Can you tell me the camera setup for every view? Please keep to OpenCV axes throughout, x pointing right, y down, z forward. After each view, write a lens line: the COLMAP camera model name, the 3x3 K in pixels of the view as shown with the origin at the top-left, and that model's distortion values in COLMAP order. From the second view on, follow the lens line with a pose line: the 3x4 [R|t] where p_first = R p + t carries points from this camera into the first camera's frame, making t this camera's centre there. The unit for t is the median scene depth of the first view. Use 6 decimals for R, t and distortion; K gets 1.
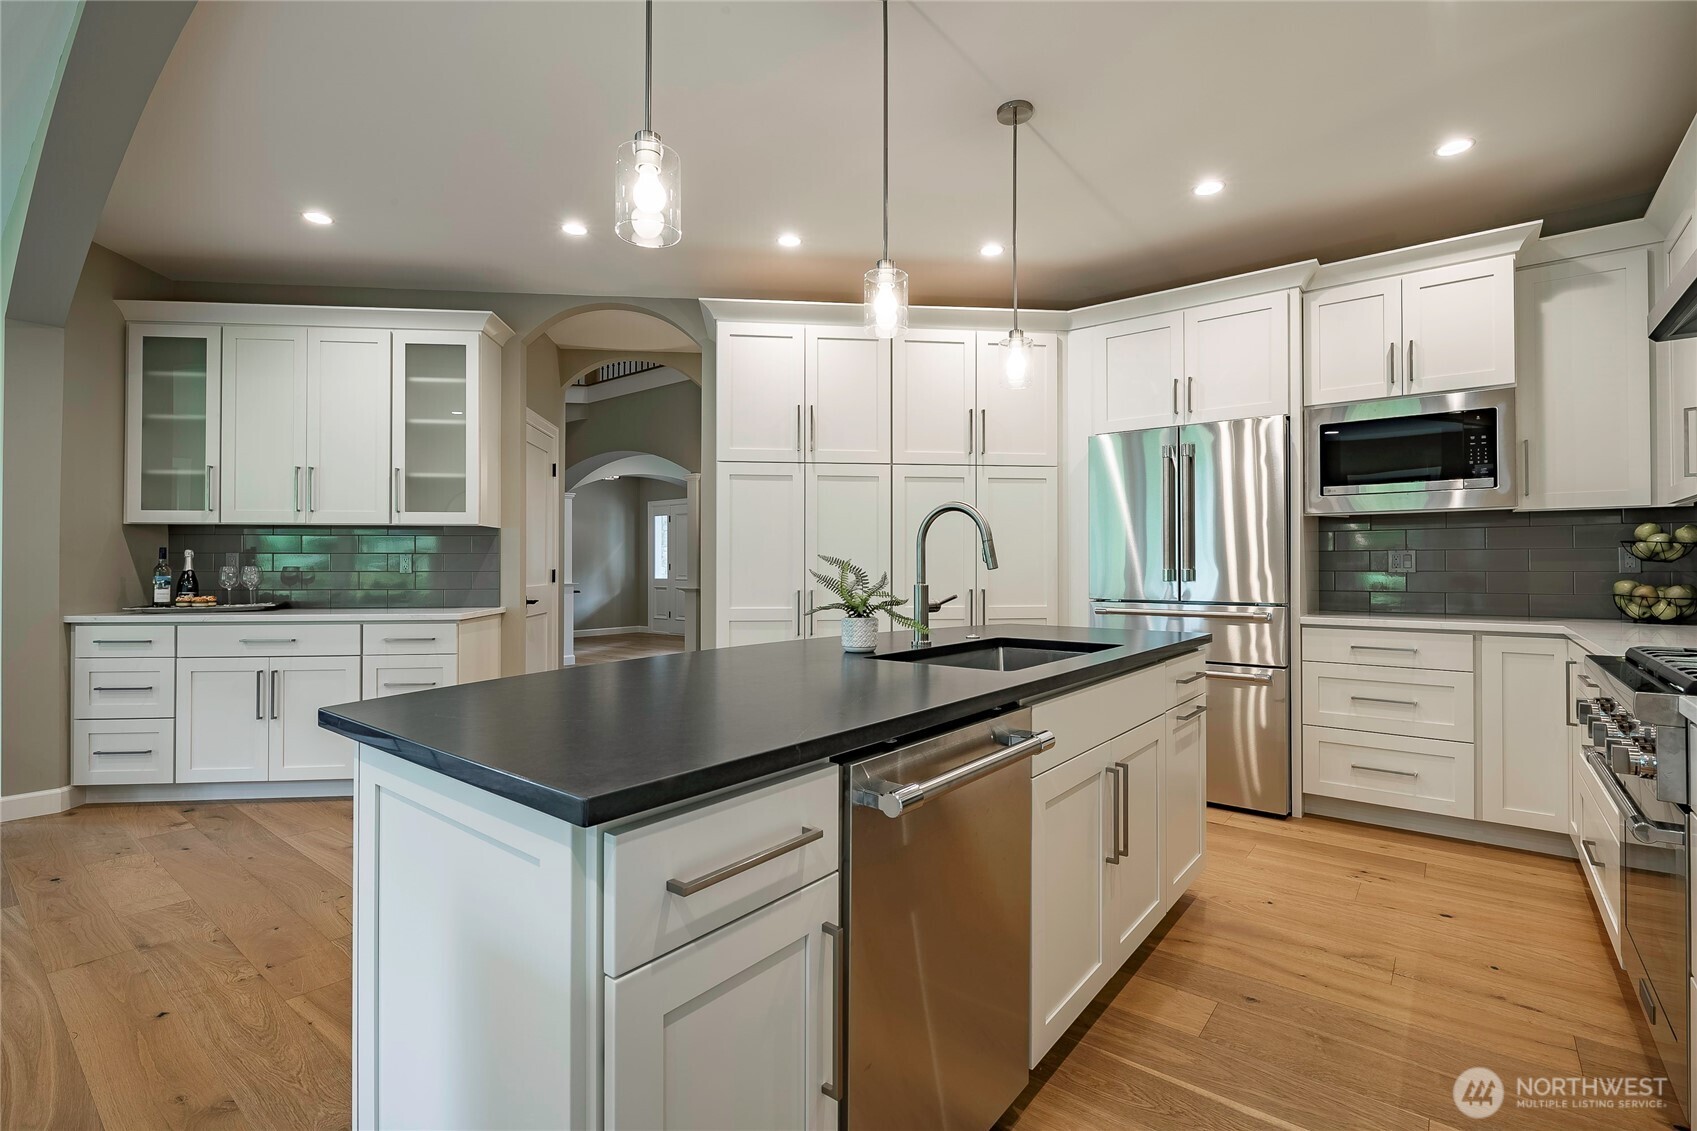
lens RADIAL K [[760.7, 0, 855.3], [0, 760.7, 561.2], [0, 0, 1]] dist [-0.008587, -0.000607]
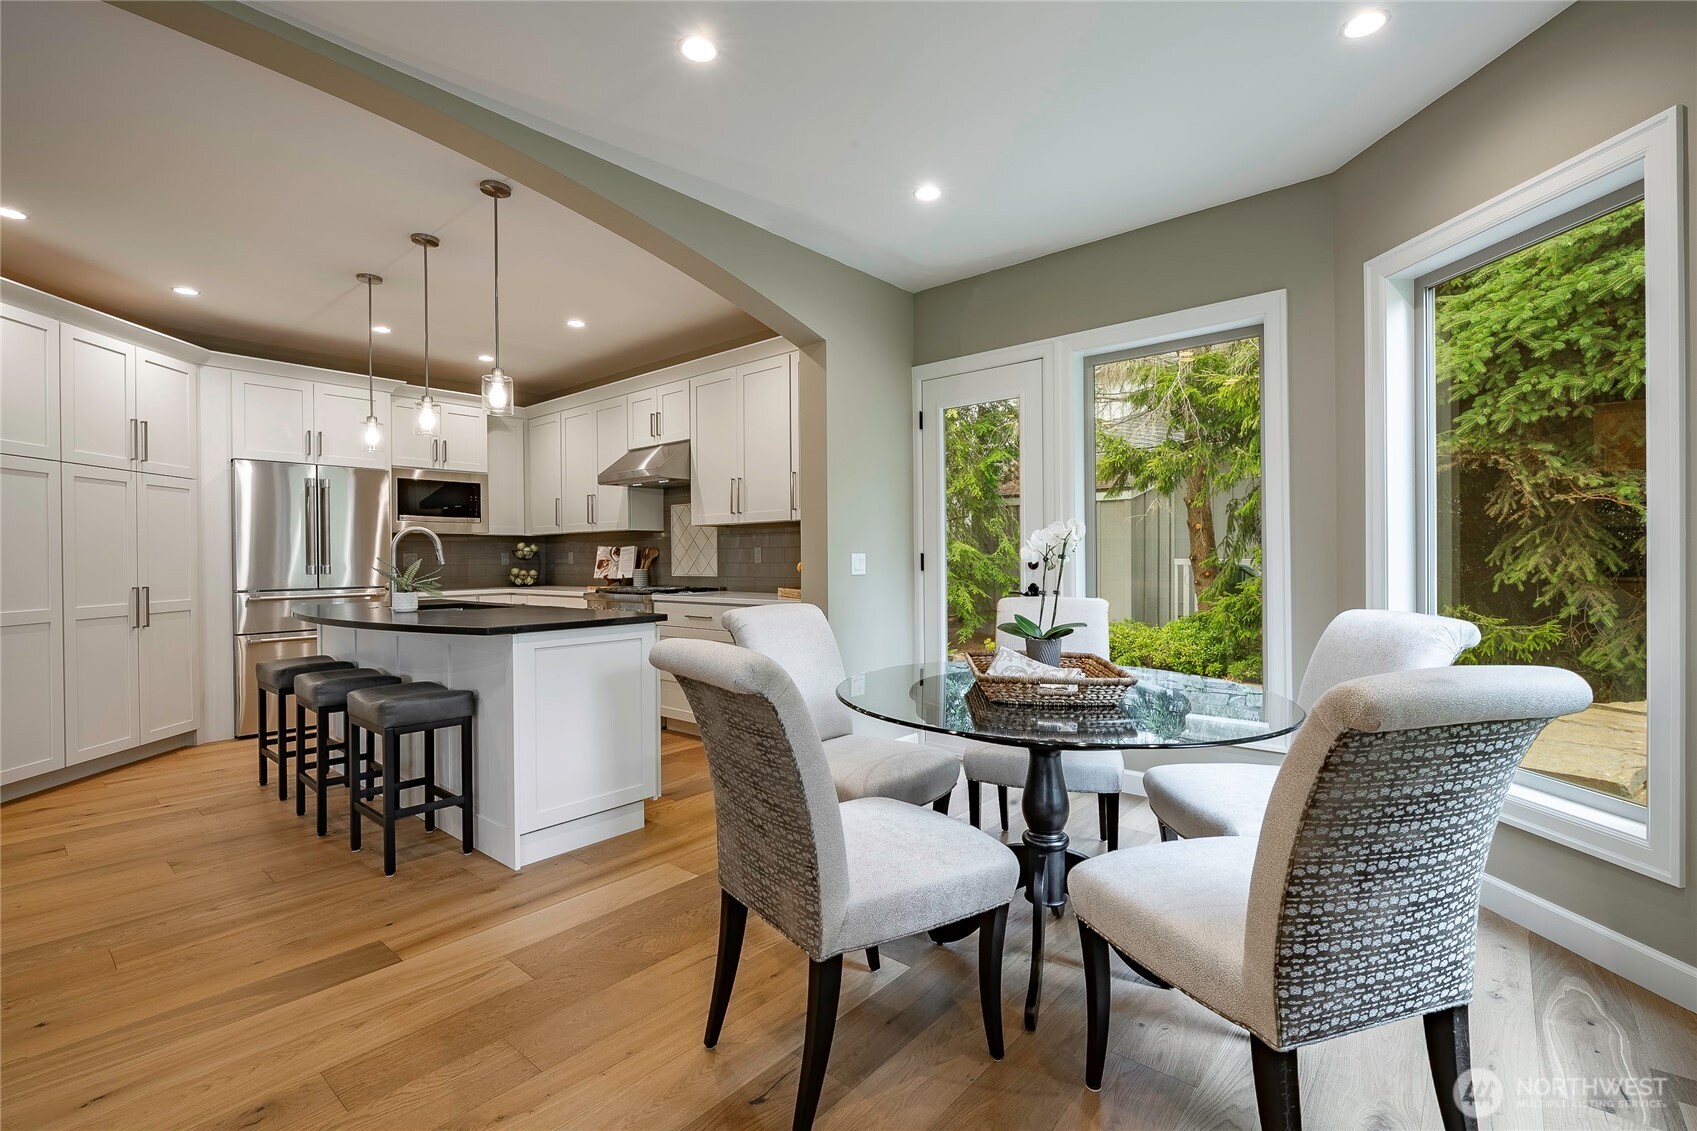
lens RADIAL K [[760.7, 0, 855.3], [0, 760.7, 561.2], [0, 0, 1]] dist [-0.008587, -0.000607]
pose [[0.030322, -0.004504, 0.999530, -1.023433], [0.003118, 0.999985, 0.004412, -0.001569], [-0.999535, 0.002983, 0.030336, -0.056419]]
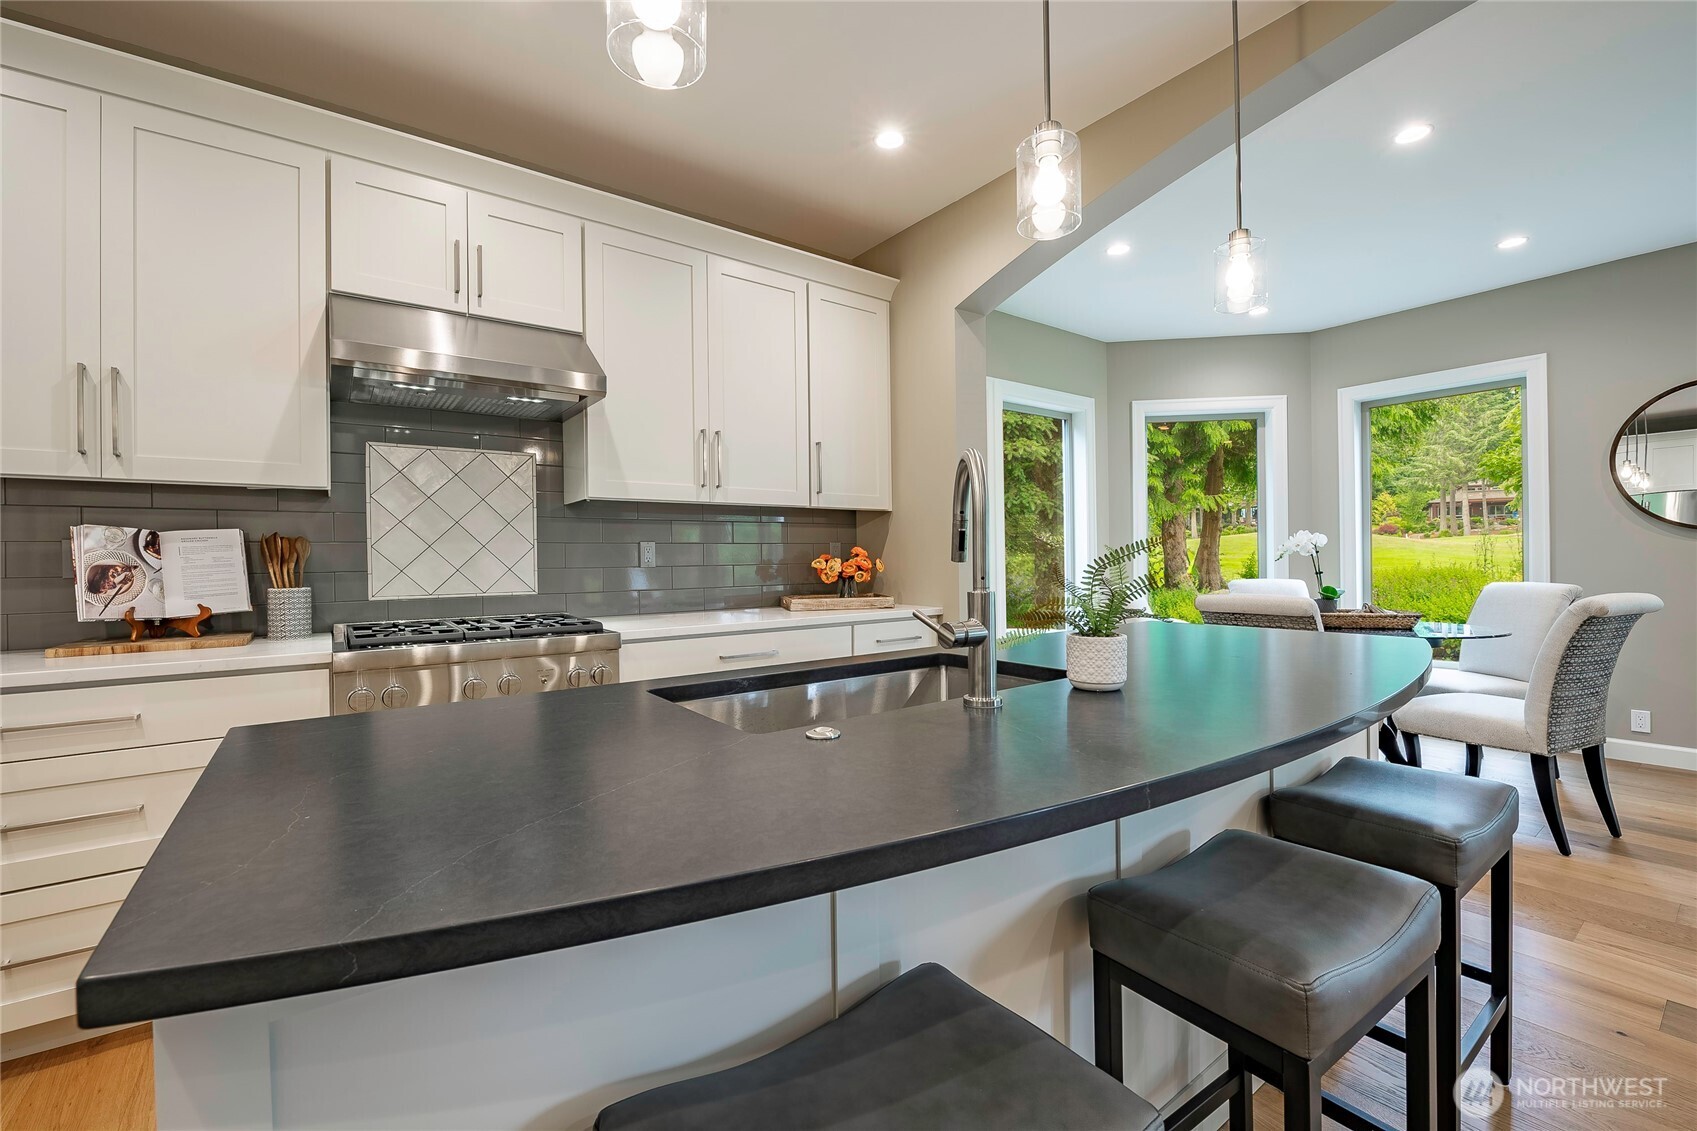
lens RADIAL K [[707.1, 0, 850.3], [0, 707.1, 559.7], [0, 0, 1]] dist [-0.001439, -0.003886]
pose [[-0.968242, 0.013608, 0.249643, 0.034520], [0.012387, 0.999902, -0.006462, 0.007693], [-0.249707, -0.003164, -0.968316, 0.977619]]
